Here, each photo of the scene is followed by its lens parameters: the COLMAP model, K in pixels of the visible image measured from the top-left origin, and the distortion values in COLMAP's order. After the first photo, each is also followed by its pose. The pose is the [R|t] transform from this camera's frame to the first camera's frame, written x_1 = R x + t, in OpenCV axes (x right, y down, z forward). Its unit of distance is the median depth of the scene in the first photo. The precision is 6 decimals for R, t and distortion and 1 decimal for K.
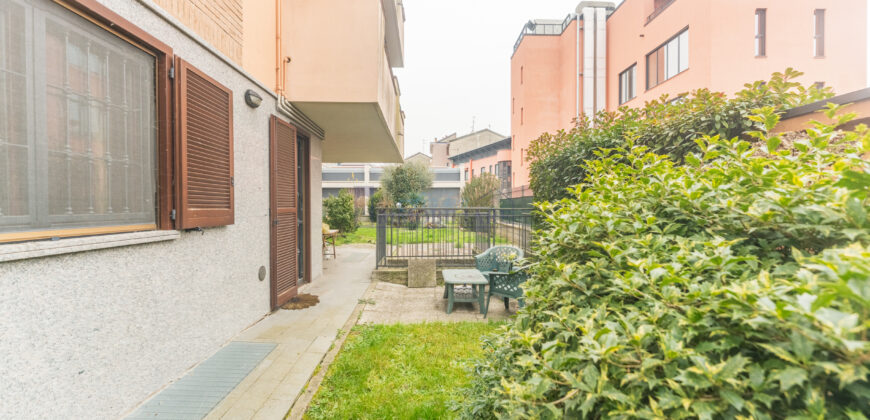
lens RADIAL K [[345.7, 0, 435.4], [0, 345.7, 210.2], [0, 0, 1]] dist [0.001240, -0.001575]
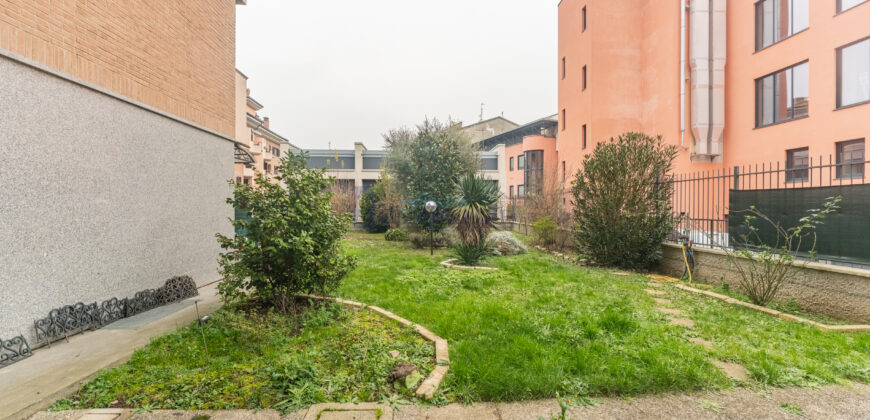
lens RADIAL K [[345.7, 0, 439.6], [0, 345.7, 211.5], [0, 0, 1]] dist [0.001240, -0.001575]
pose [[0.998989, 0.001204, 0.044944, -0.081744], [-0.001242, 0.999999, 0.000820, -0.004983], [-0.044943, -0.000875, 0.998989, 0.371329]]
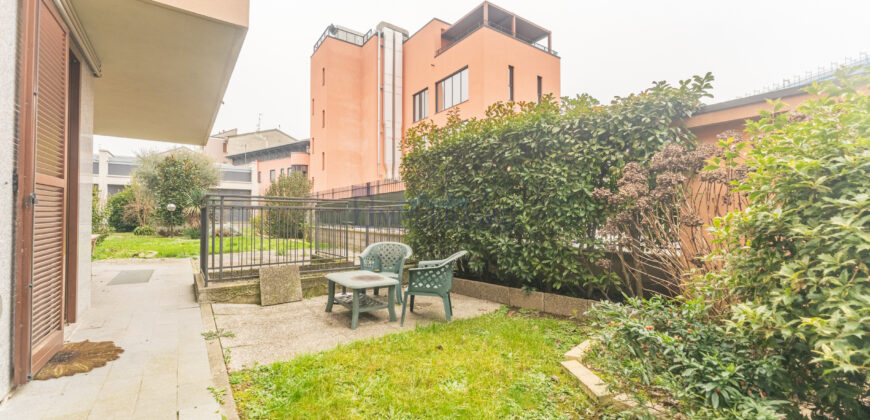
lens RADIAL K [[345.7, 0, 433.1], [0, 345.7, 209.1], [0, 0, 1]] dist [0.001240, -0.001575]
pose [[0.827751, 0.012823, 0.560949, -0.040058], [0.003355, 0.999608, -0.027802, 0.009056], [-0.561085, 0.024895, 0.827384, 0.042327]]
